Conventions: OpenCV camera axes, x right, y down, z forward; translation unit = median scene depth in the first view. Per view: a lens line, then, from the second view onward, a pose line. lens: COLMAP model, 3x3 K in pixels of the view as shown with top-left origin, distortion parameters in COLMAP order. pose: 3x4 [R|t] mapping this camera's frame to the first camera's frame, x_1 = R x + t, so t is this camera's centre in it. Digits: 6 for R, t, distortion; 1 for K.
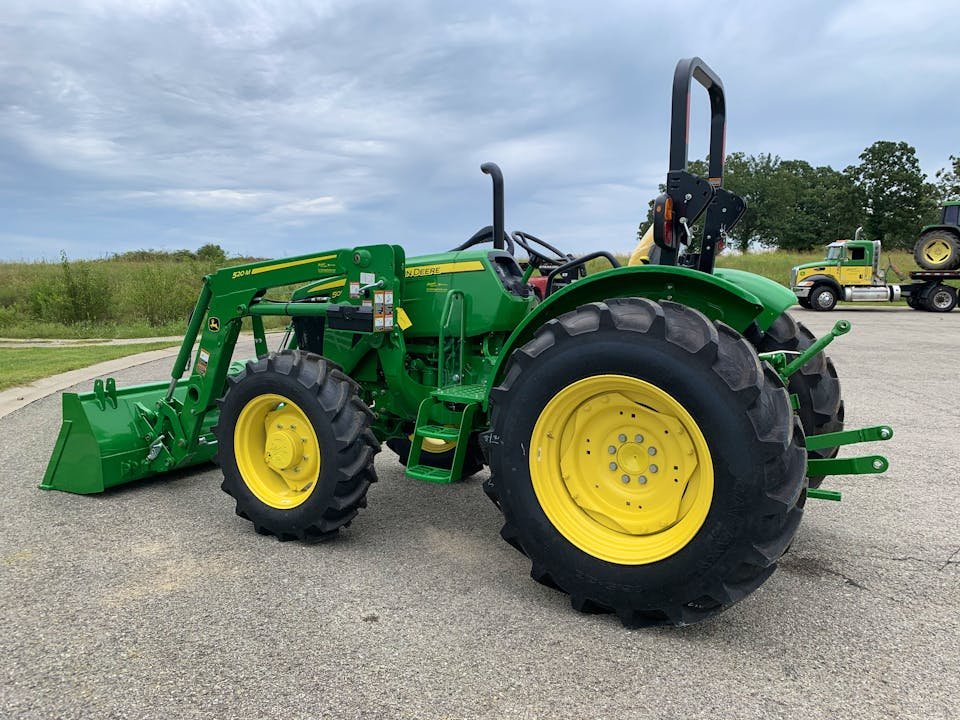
lens RADIAL K [[723.8, 0, 482.4], [0, 723.8, 366.0], [0, 0, 1]] dist [0.034649, -0.047590]
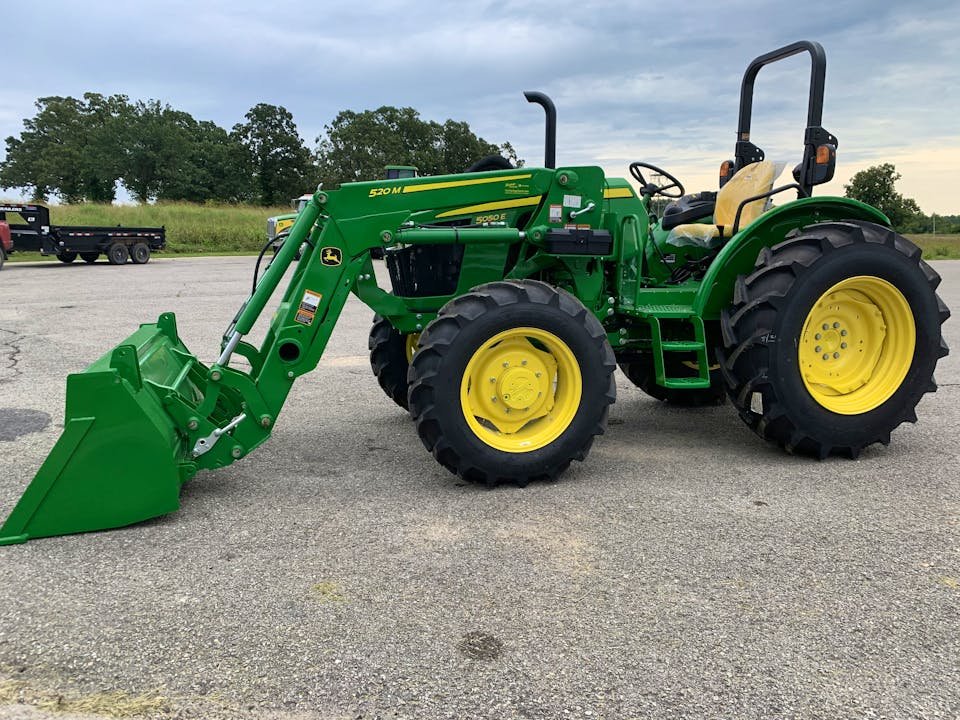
lens RADIAL K [[723.8, 0, 482.4], [0, 723.8, 366.0], [0, 0, 1]] dist [0.034649, -0.047590]
pose [[0.700201, -0.120194, 0.703756, -0.949428], [0.076422, 0.992682, 0.093503, -0.001853], [-0.709844, -0.011688, 0.704262, 0.396268]]
